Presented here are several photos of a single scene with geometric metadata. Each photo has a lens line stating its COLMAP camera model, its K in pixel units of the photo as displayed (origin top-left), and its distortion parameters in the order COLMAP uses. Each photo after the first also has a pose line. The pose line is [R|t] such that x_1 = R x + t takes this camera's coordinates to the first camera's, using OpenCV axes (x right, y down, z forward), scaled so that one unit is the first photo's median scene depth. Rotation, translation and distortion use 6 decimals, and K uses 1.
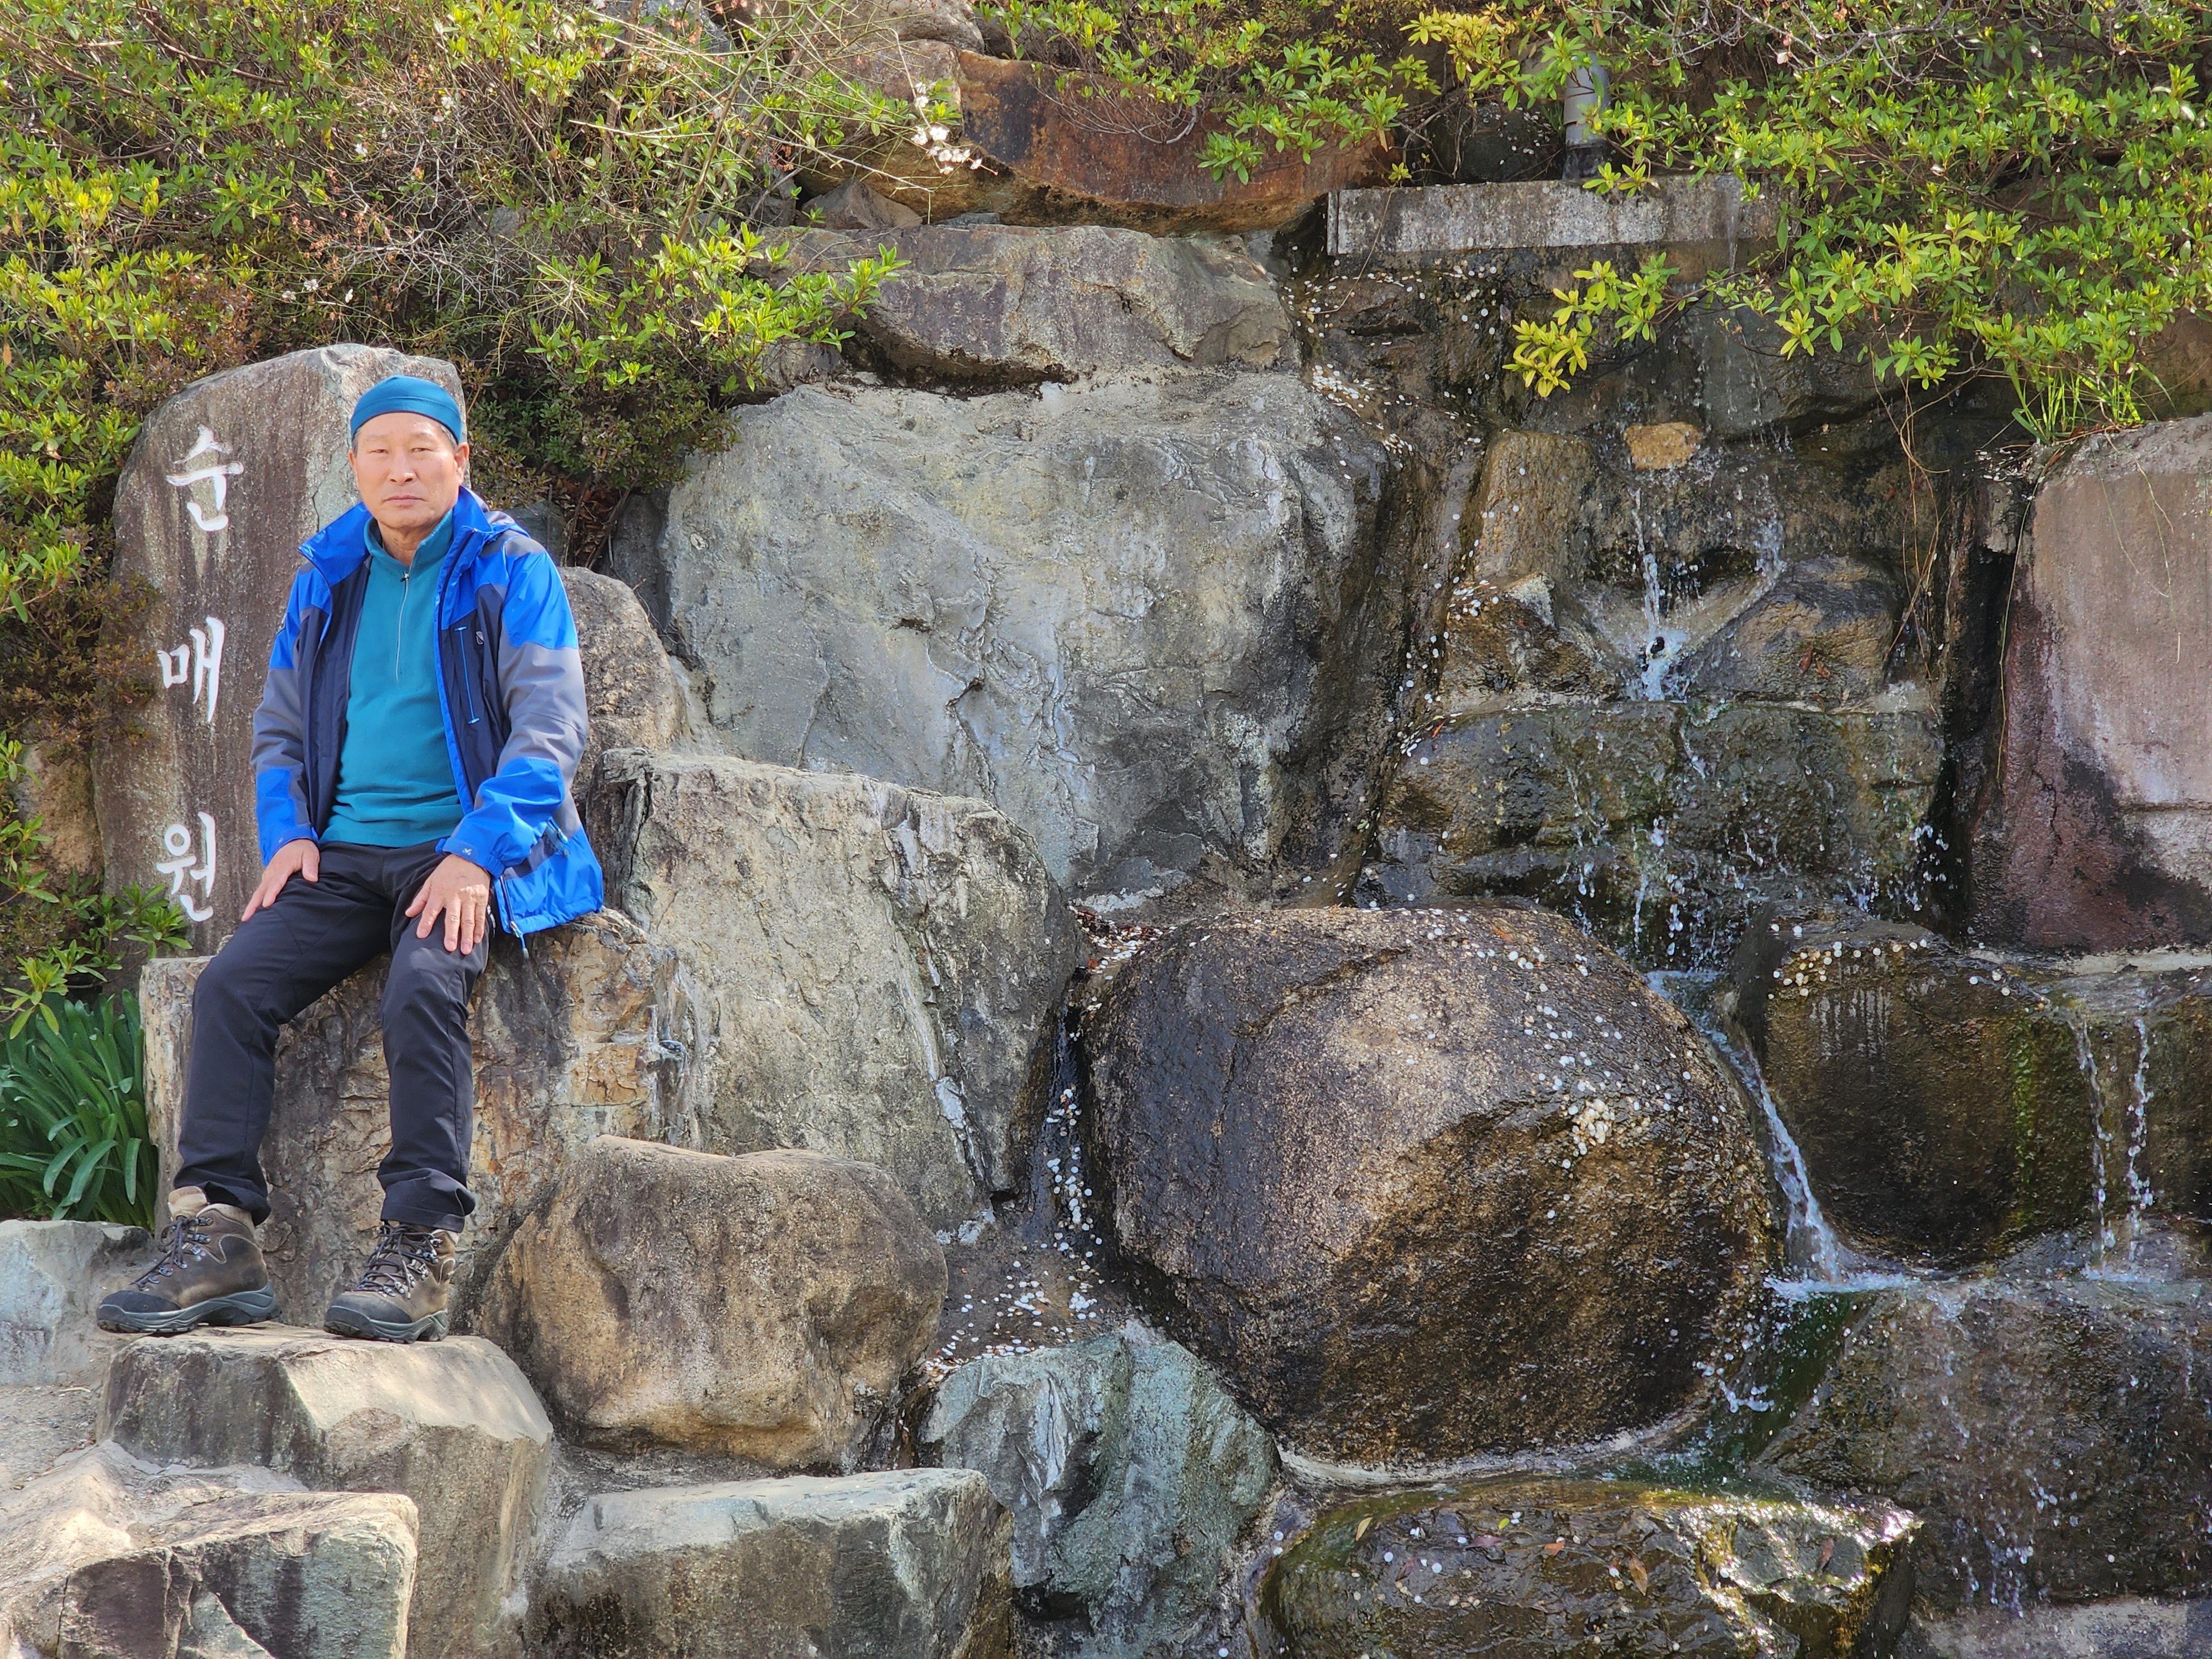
lens RADIAL K [[4326.3, 0, 1106.6], [0, 4326.3, 801.6], [0, 0, 1]] dist [-0.069202, 1.219744]
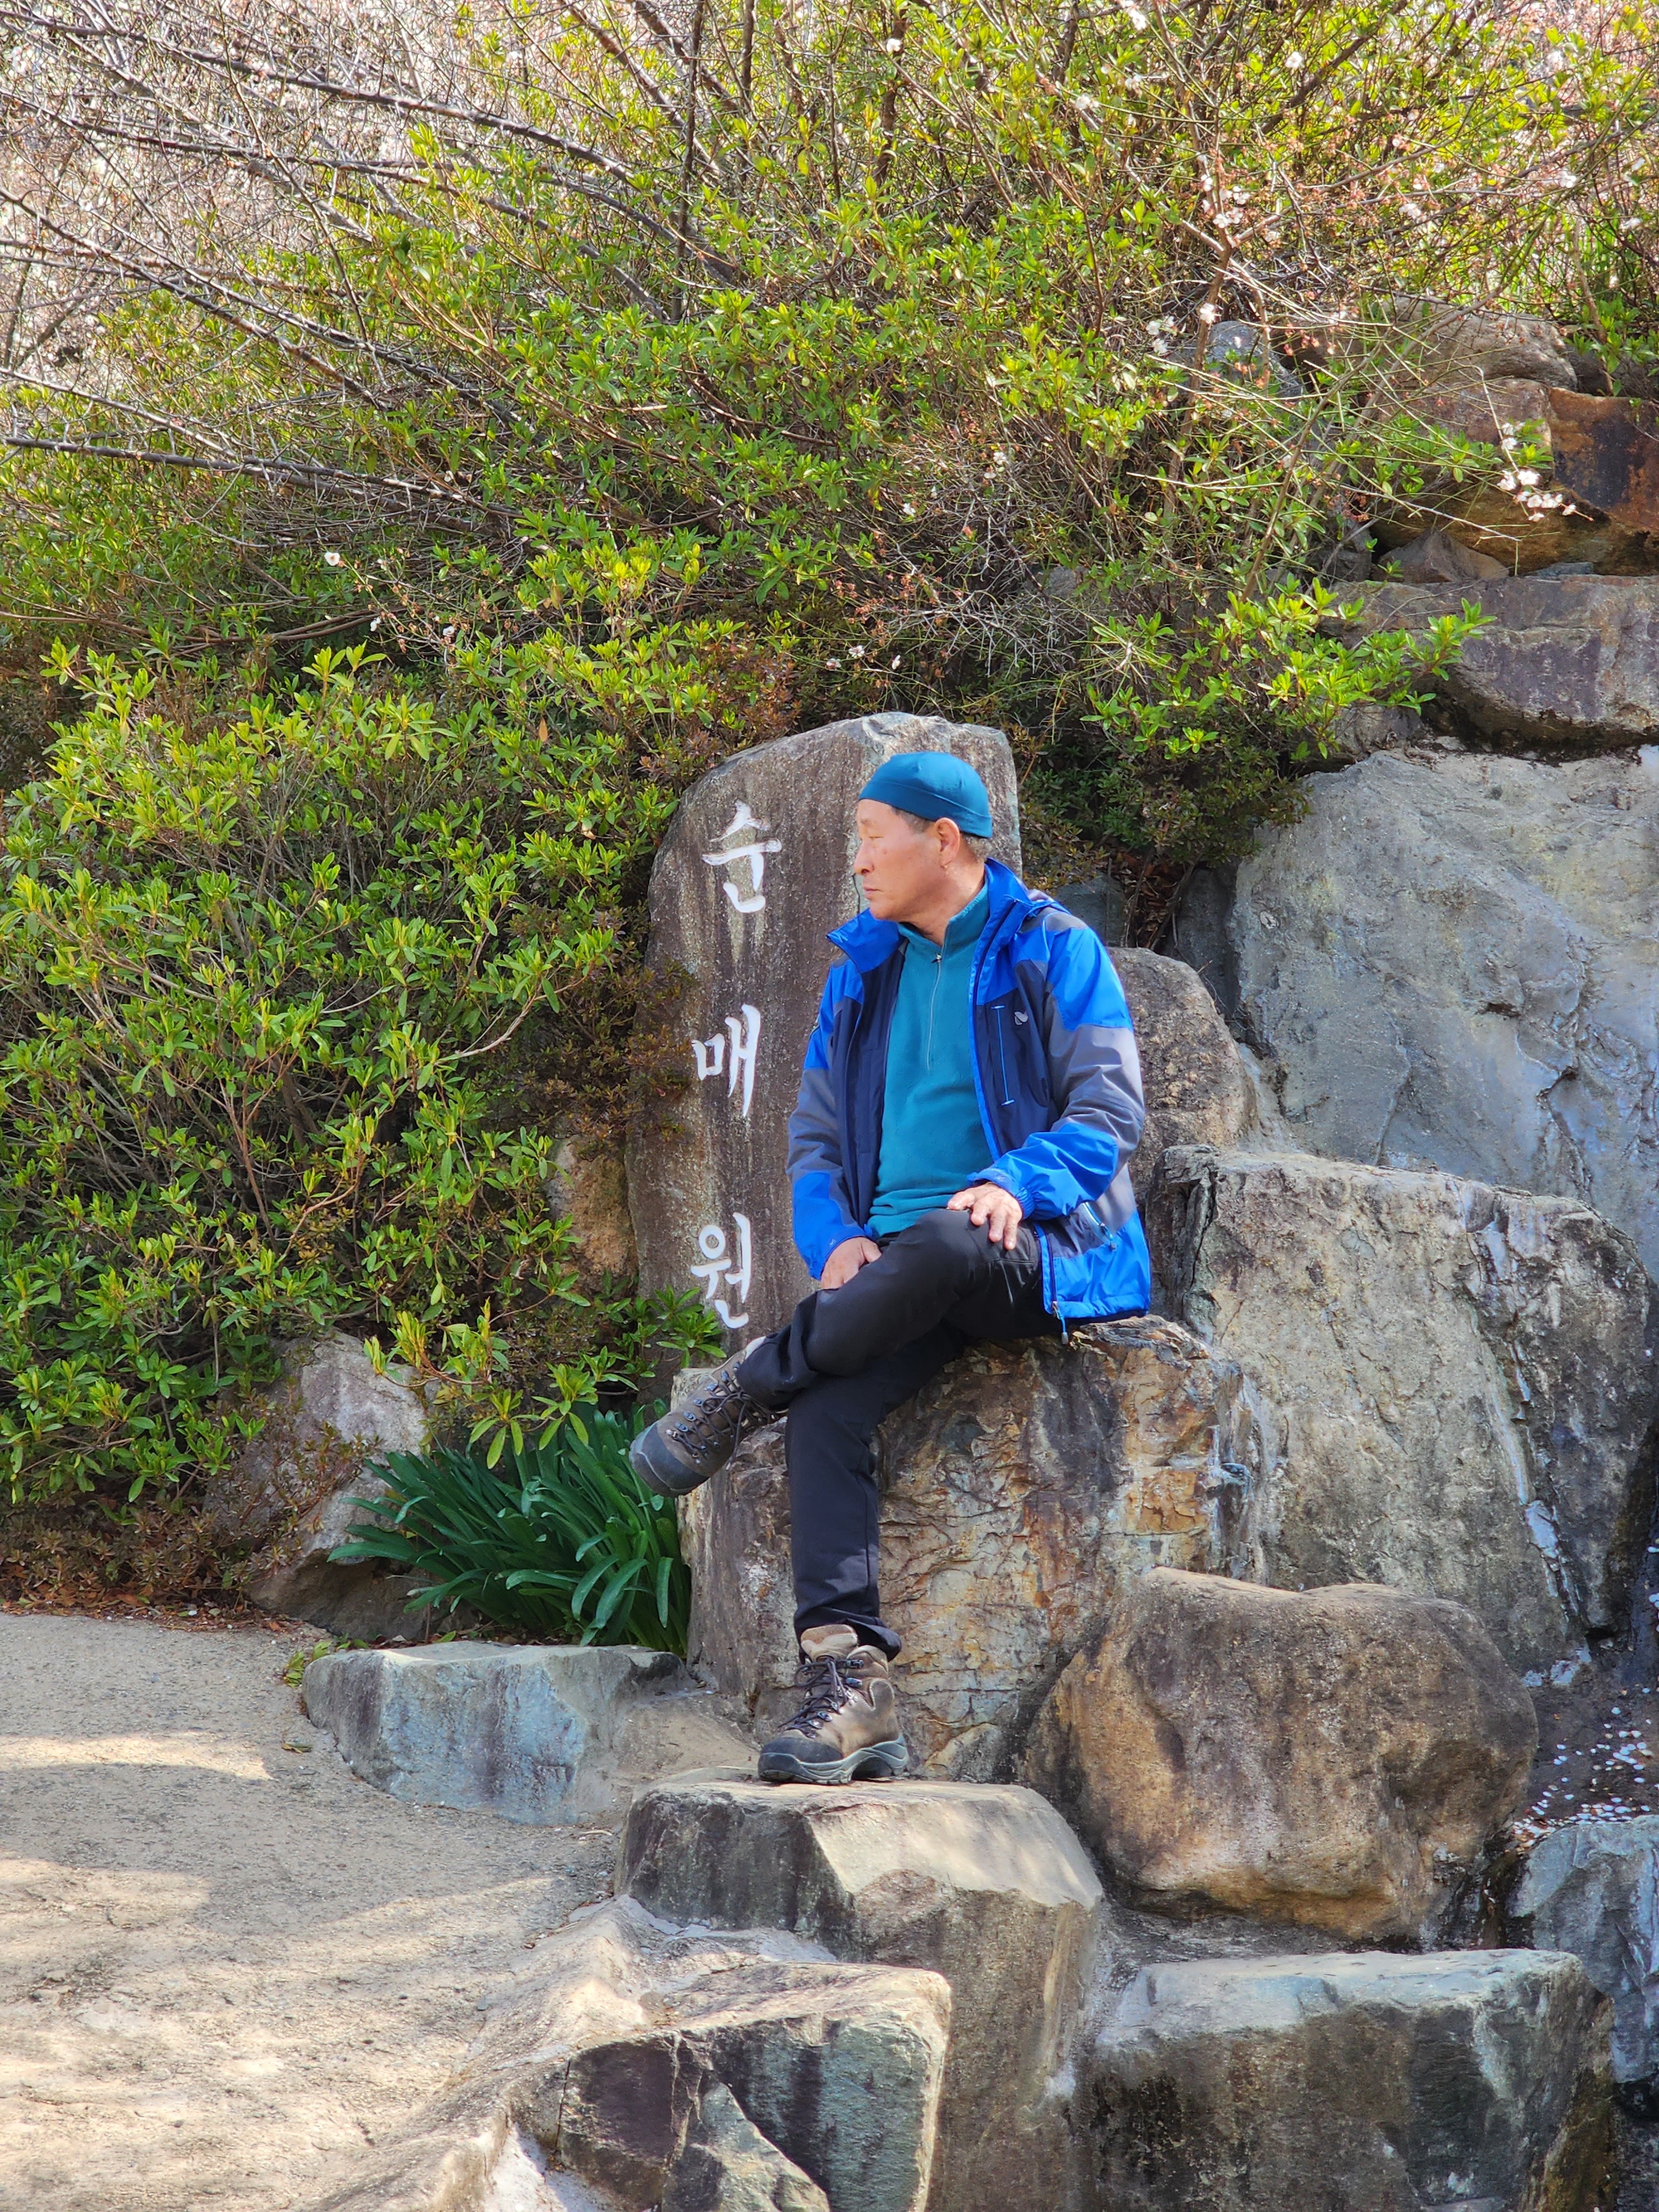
lens RADIAL K [[4326.3, 0, 903.5], [0, 4326.3, 1099.3], [0, 0, 1]] dist [-0.069202, 1.219744]
pose [[0.983794, -0.001418, -0.179297, -0.004654], [-0.001757, 0.999845, -0.017547, -0.005441], [0.179294, 0.017577, 0.983638, 0.078885]]
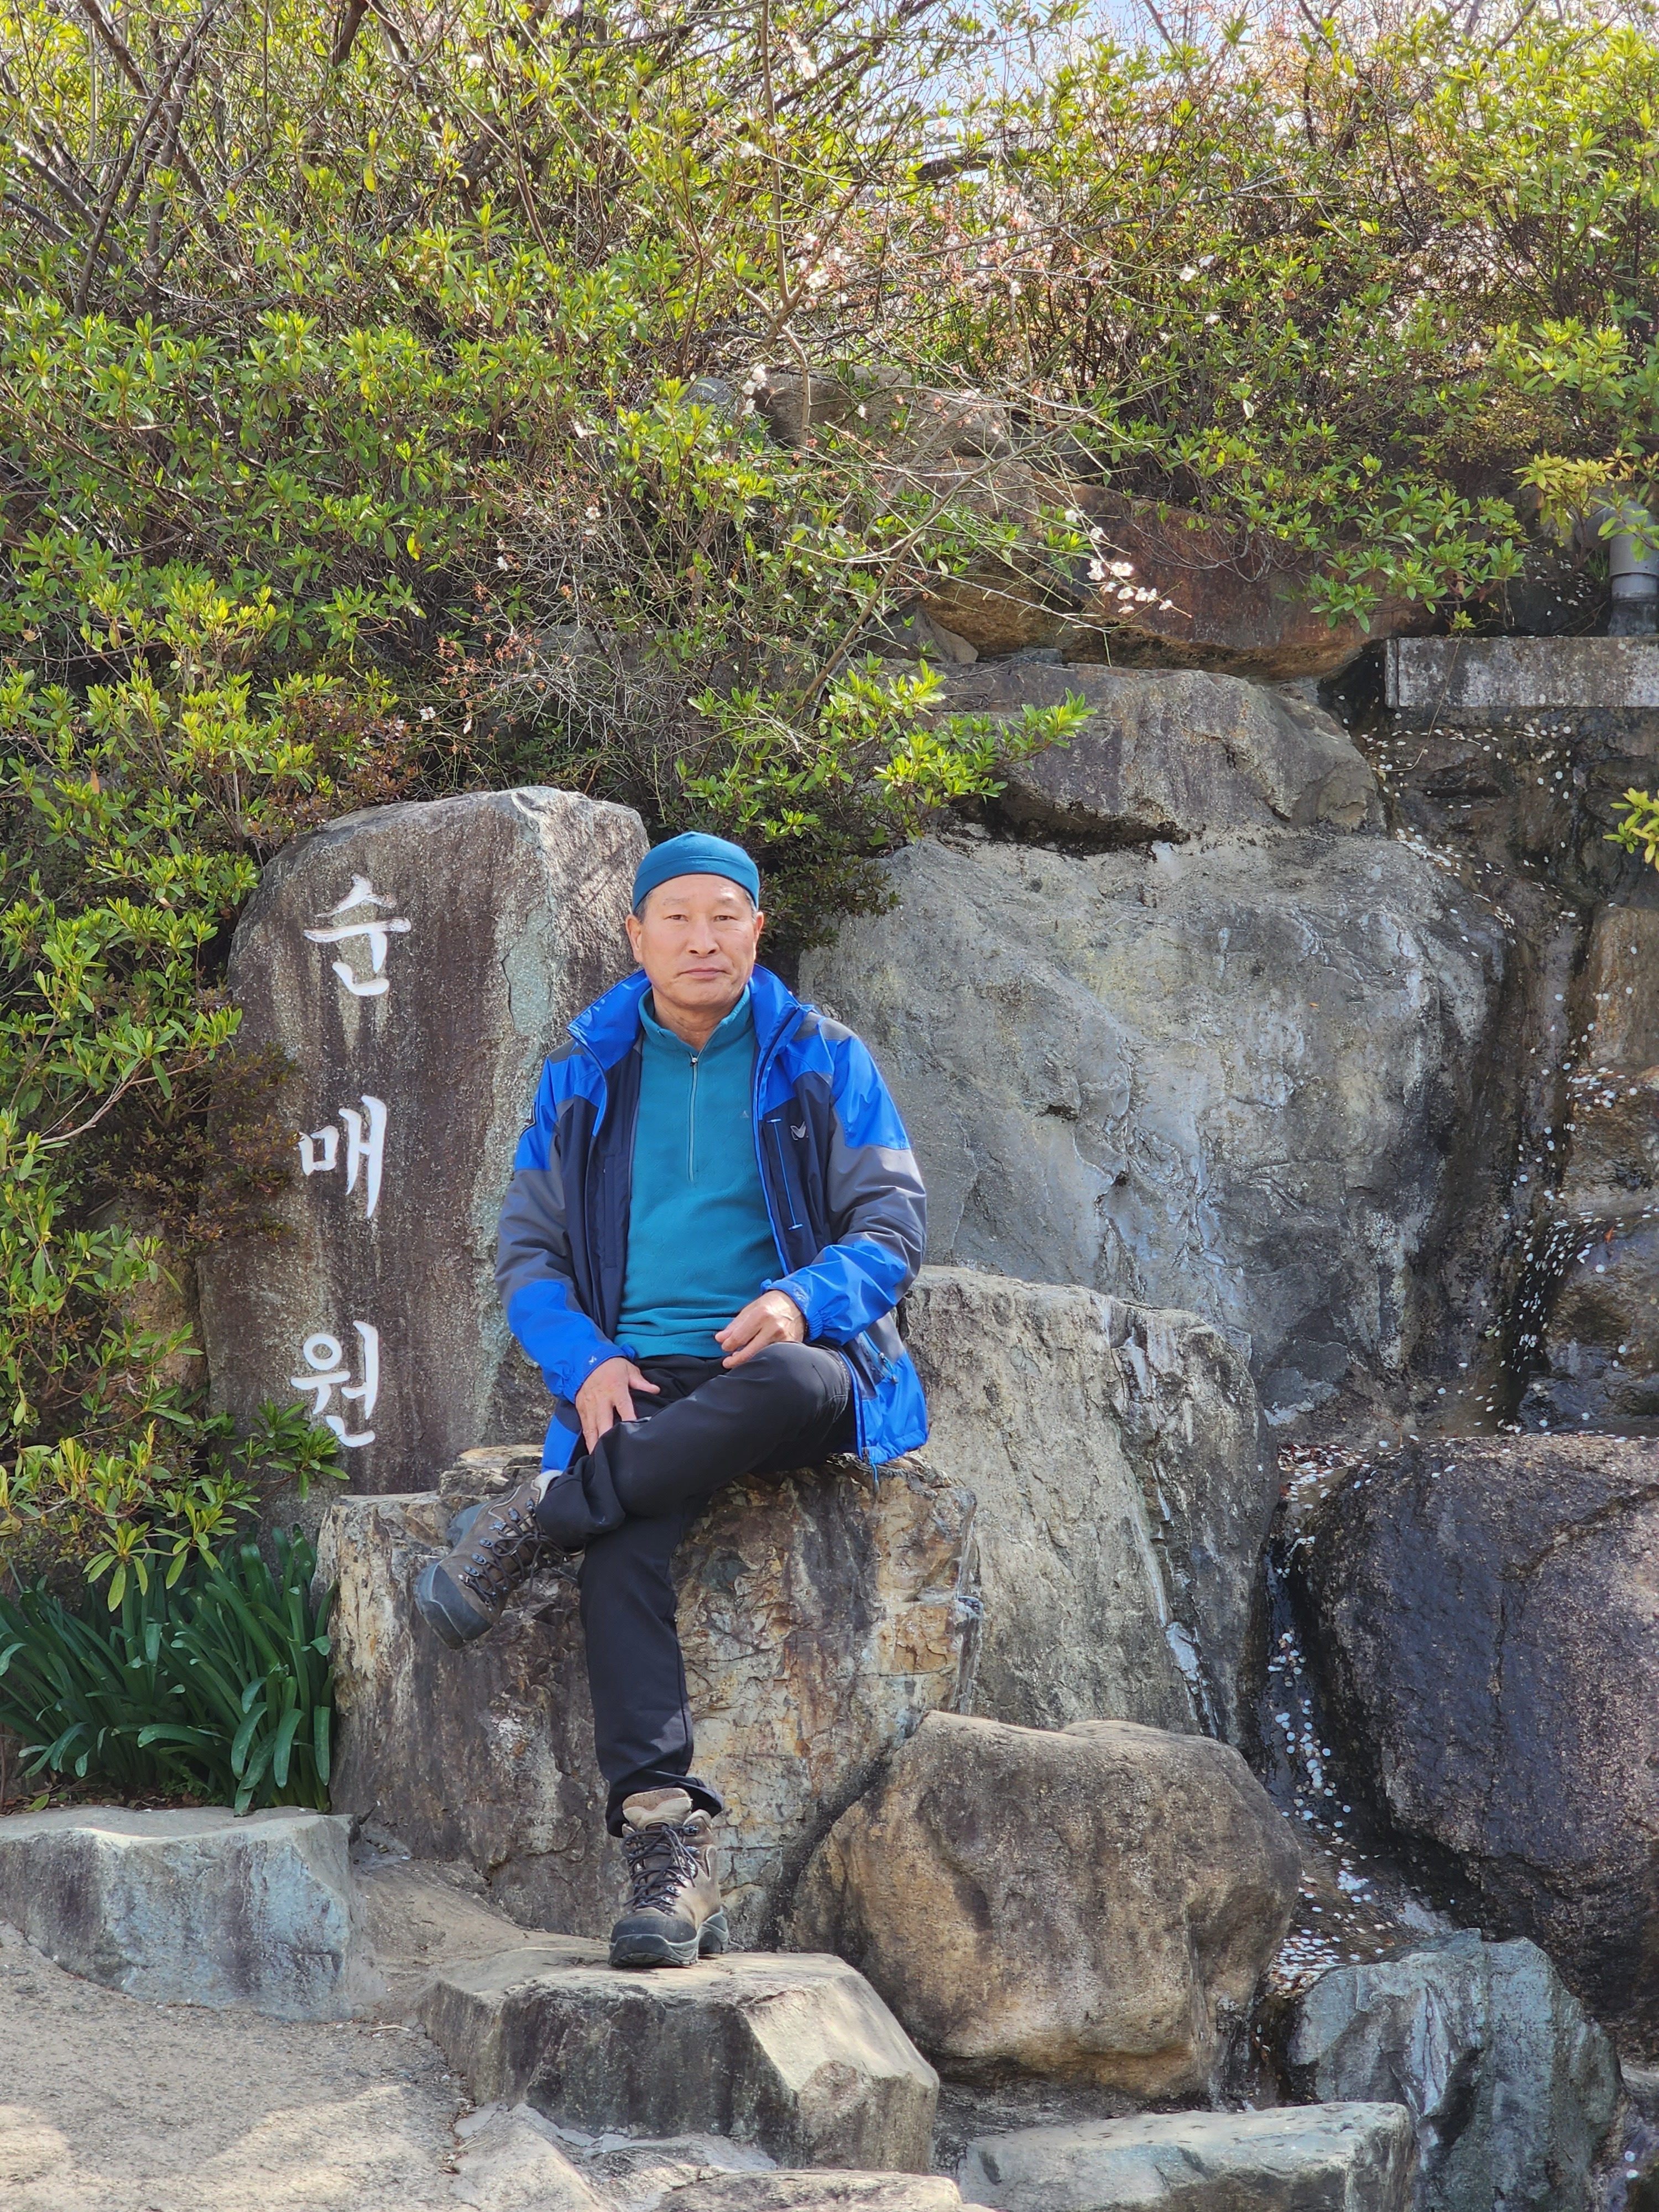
lens RADIAL K [[4326.3, 0, 903.5], [0, 4326.3, 1099.3], [0, 0, 1]] dist [-0.069202, 1.219744]
pose [[0.988061, 0.019159, 0.152870, -0.234181], [-0.015515, 0.999567, -0.024994, -0.021979], [-0.153283, 0.022323, 0.987930, 0.126895]]
